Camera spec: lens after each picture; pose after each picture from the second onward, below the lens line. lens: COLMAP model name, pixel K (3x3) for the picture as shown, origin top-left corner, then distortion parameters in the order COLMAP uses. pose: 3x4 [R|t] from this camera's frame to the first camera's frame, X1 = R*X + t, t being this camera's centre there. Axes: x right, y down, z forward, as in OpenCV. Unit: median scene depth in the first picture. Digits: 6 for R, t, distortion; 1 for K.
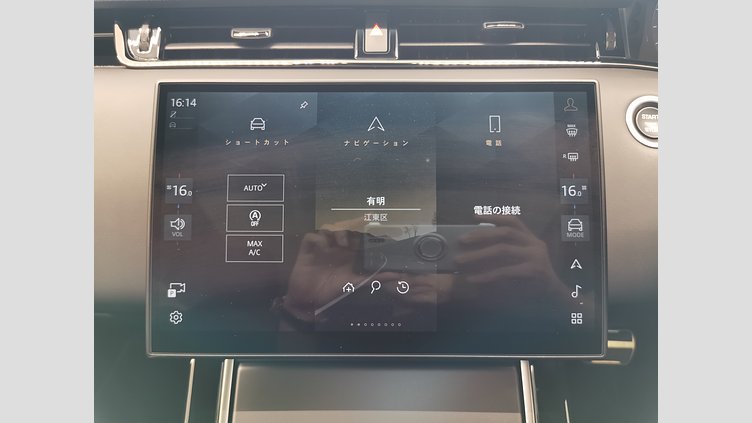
lens RADIAL K [[446.5, 0, 372.6], [0, 446.5, 210.7], [0, 0, 1]] dist [-0.035270, -0.006792]
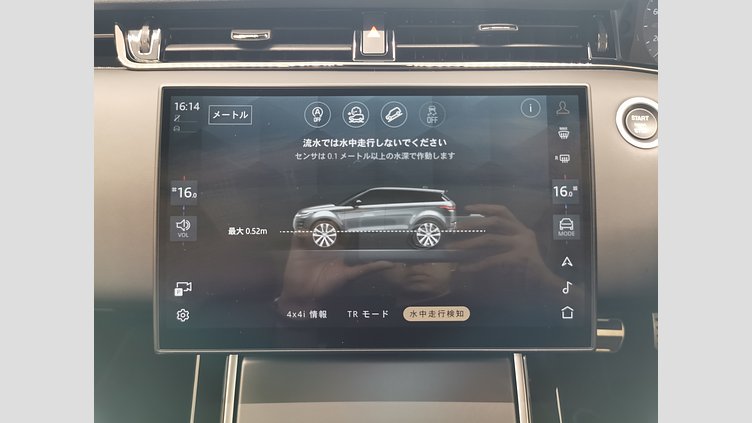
lens RADIAL K [[446.5, 0, 371.2], [0, 446.5, 208.9], [0, 0, 1]] dist [-0.035270, -0.006792]
pose [[0.999914, -0.004277, 0.012398, -0.012772], [0.004010, 0.999760, 0.021548, -0.023880], [-0.012487, -0.021496, 0.999691, -0.030711]]
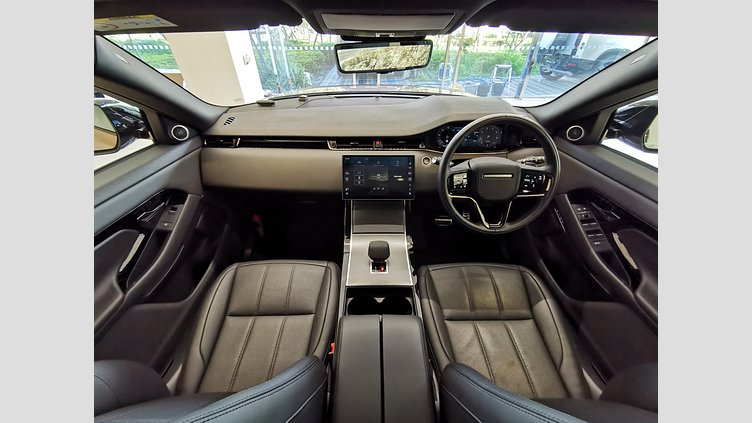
lens RADIAL K [[244.7, 0, 376.5], [0, 244.7, 215.3], [0, 0, 1]] dist [-0.002115, -0.000026]
pose [[0.999624, -0.007031, 0.026501, -0.097938], [0.004169, 0.994299, 0.106546, 0.150303], [-0.027099, -0.106396, 0.993955, -2.115618]]
